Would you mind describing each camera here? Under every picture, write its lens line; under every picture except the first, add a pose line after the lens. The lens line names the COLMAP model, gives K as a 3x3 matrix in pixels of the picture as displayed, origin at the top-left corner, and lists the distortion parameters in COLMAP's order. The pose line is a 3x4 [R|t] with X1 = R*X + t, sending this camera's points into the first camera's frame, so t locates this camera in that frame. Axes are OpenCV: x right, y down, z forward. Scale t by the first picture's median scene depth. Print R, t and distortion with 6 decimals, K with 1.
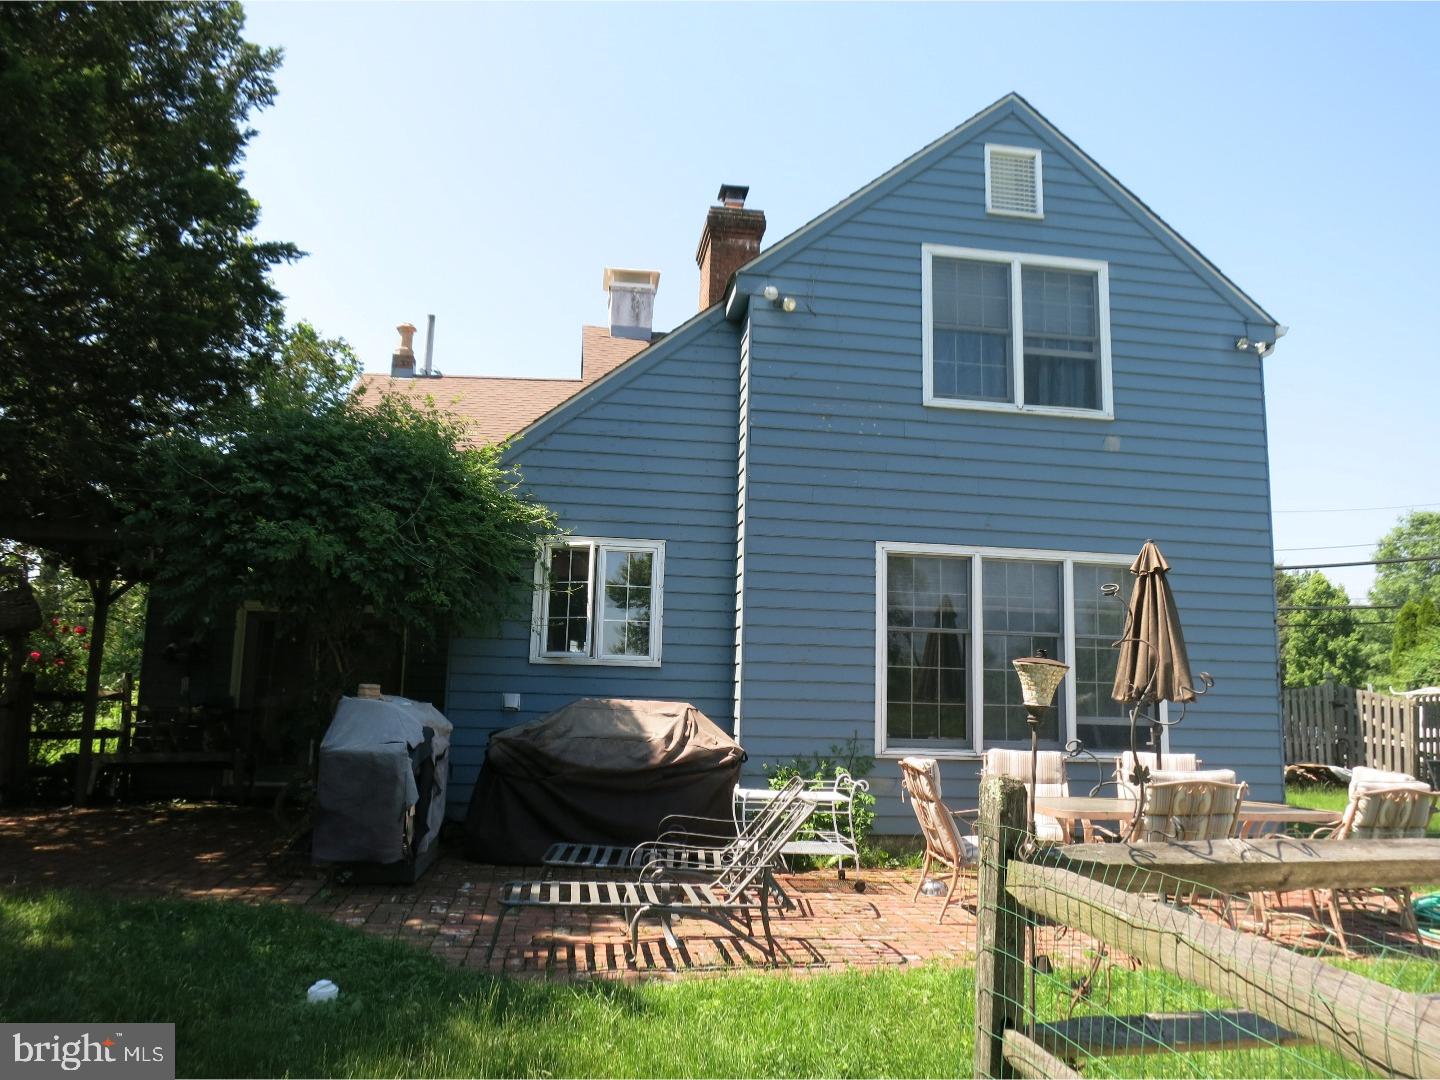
lens RADIAL K [[1063.4, 0, 716.5], [0, 1063.4, 533.9], [0, 0, 1]] dist [-0.027775, -0.002985]
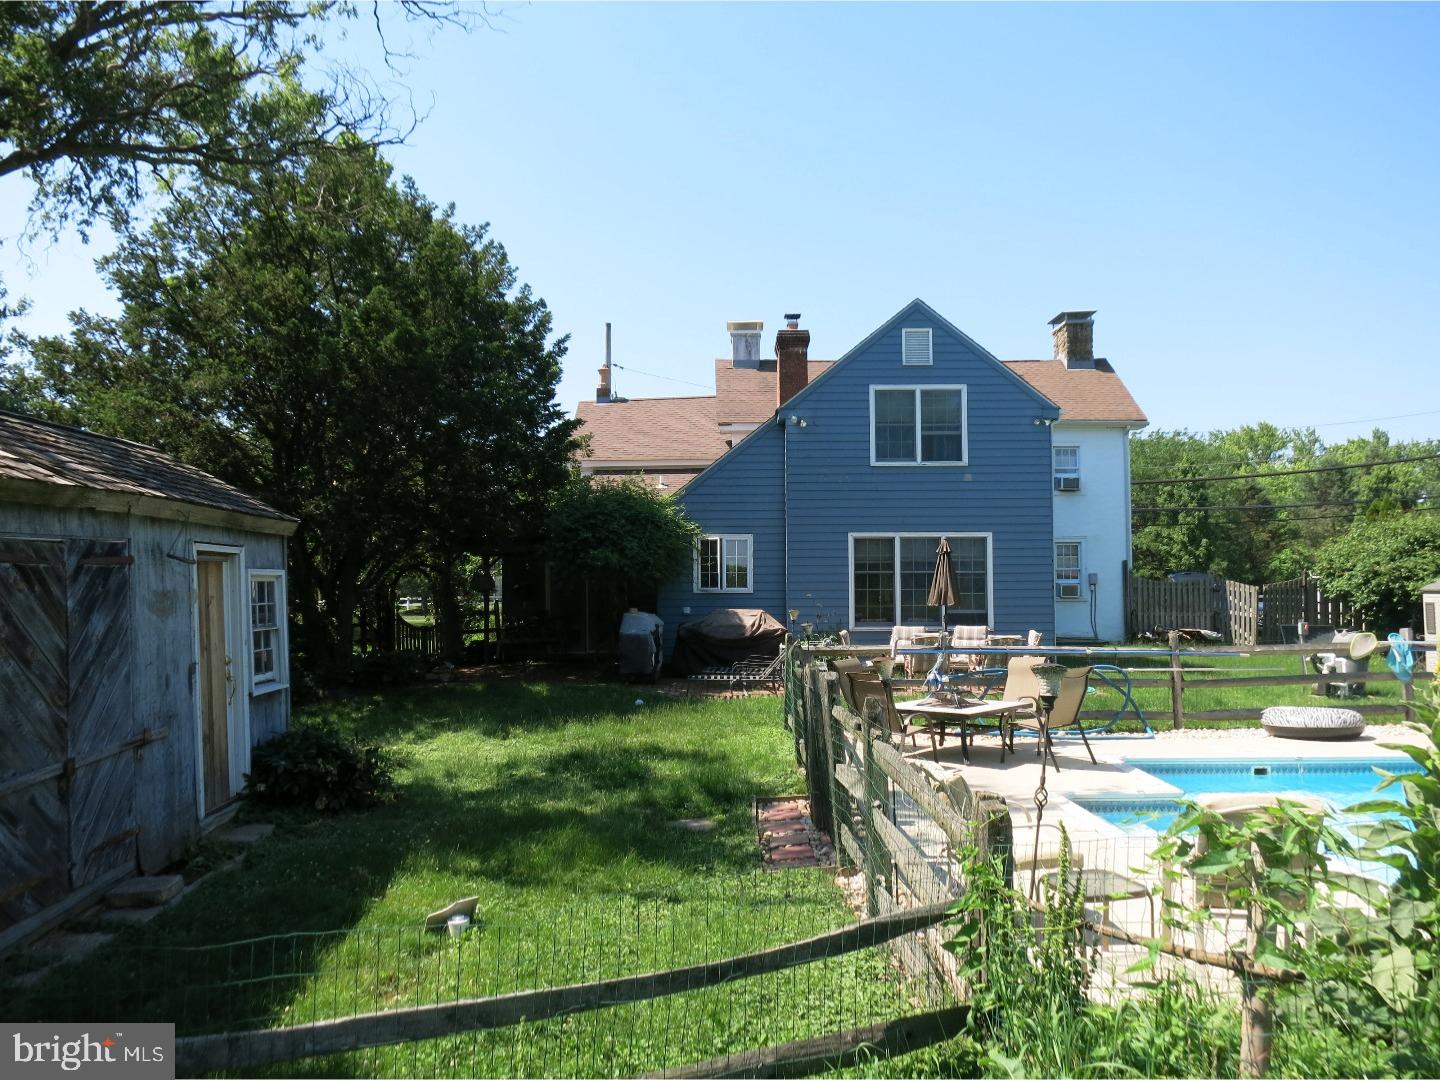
lens RADIAL K [[1063.4, 0, 721.0], [0, 1063.4, 541.1], [0, 0, 1]] dist [-0.027775, -0.002985]
pose [[0.988451, -0.038741, -0.146505, 0.203309], [0.055438, 0.992199, 0.111657, -0.223531], [0.141036, -0.118490, 0.982888, -1.123480]]
